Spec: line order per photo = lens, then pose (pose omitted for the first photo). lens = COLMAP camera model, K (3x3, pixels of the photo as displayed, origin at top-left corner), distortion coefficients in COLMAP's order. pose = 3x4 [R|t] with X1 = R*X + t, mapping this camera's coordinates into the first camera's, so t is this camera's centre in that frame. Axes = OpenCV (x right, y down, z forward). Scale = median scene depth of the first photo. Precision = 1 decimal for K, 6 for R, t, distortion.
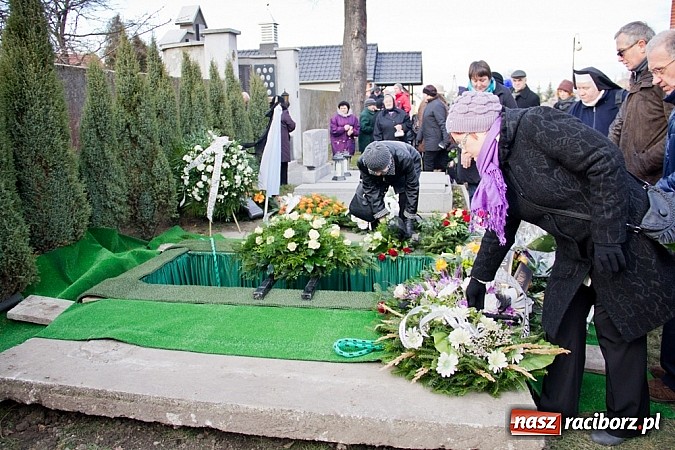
lens RADIAL K [[567.9, 0, 340.1], [0, 567.9, 211.5], [0, 0, 1]] dist [-0.164396, 0.138337]
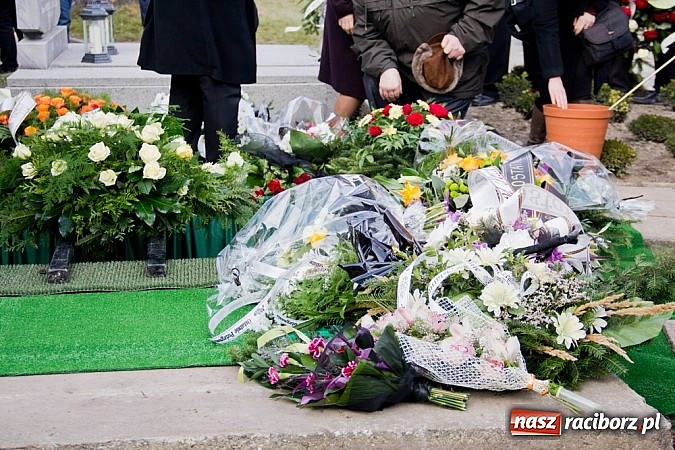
lens RADIAL K [[1243.0, 0, 337.5], [0, 1243.0, 225.0], [0, 0, 1]] dist [0.275531, 0.135700]
pose [[0.962623, -0.051091, 0.265983, -0.189316], [0.035171, 0.997312, 0.064280, 0.038927], [-0.268553, -0.052523, 0.961832, -0.135227]]
